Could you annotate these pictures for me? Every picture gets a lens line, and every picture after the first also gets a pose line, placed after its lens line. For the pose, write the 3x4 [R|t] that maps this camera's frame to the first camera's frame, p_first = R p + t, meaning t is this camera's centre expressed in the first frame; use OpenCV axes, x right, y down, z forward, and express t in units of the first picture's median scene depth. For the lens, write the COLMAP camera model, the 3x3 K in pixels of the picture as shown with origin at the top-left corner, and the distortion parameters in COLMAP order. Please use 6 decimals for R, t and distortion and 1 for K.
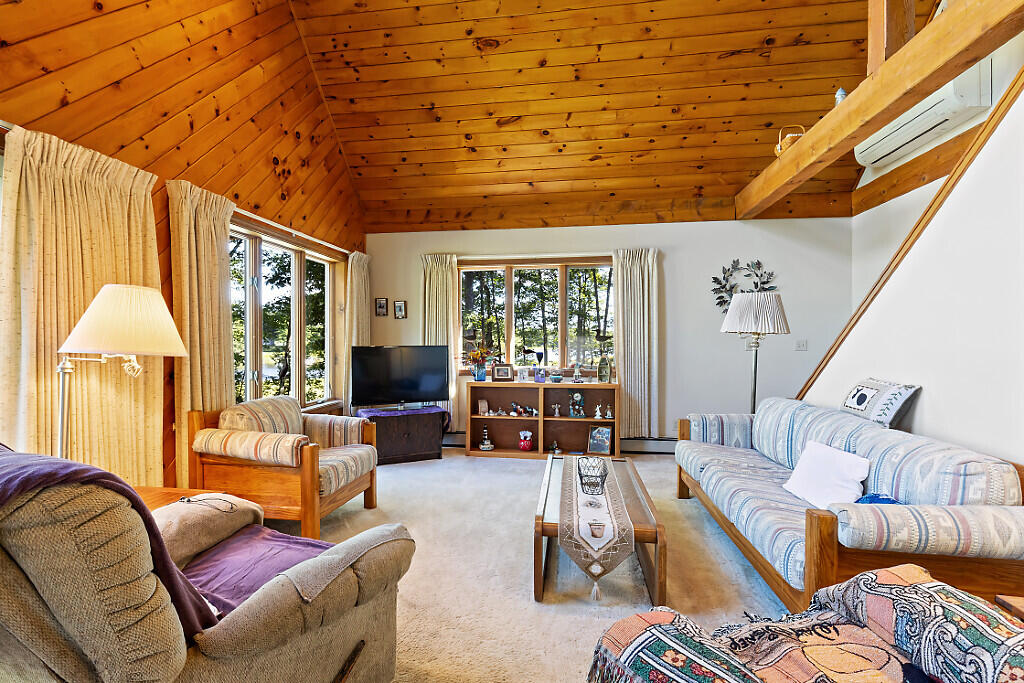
lens RADIAL K [[463.4, 0, 504.8], [0, 463.4, 340.2], [0, 0, 1]] dist [-0.004361, -0.001499]
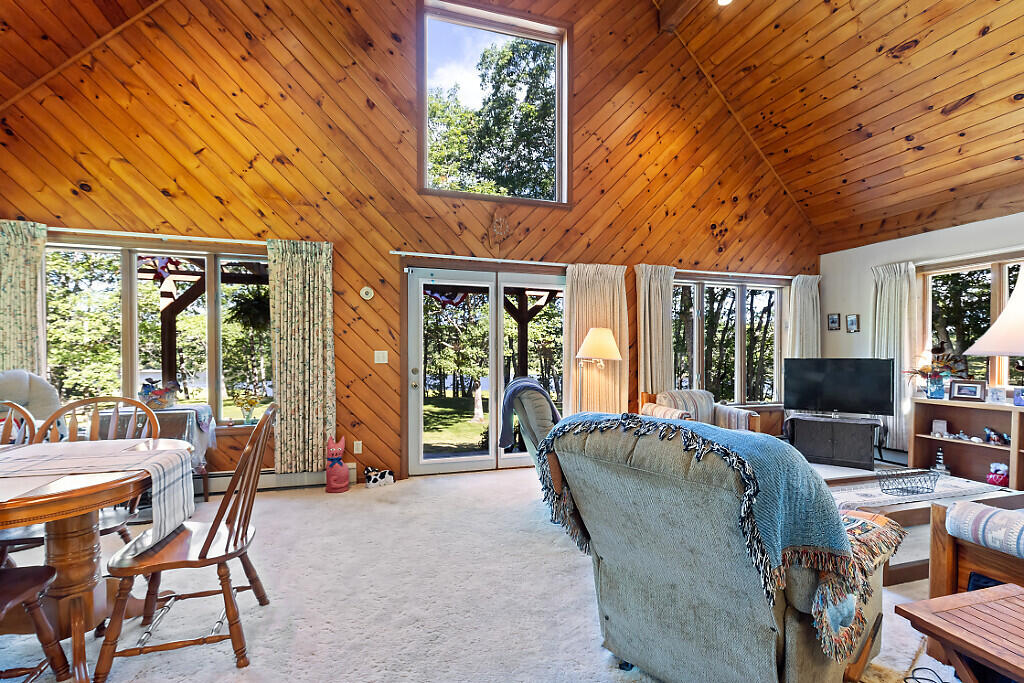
lens RADIAL K [[463.4, 0, 511.5], [0, 463.4, 350.4], [0, 0, 1]] dist [-0.004361, -0.001499]
pose [[0.442240, -0.006439, -0.896874, 0.406209], [-0.002002, 0.999965, -0.008167, 0.003760], [0.896895, 0.005407, 0.442211, -0.145340]]
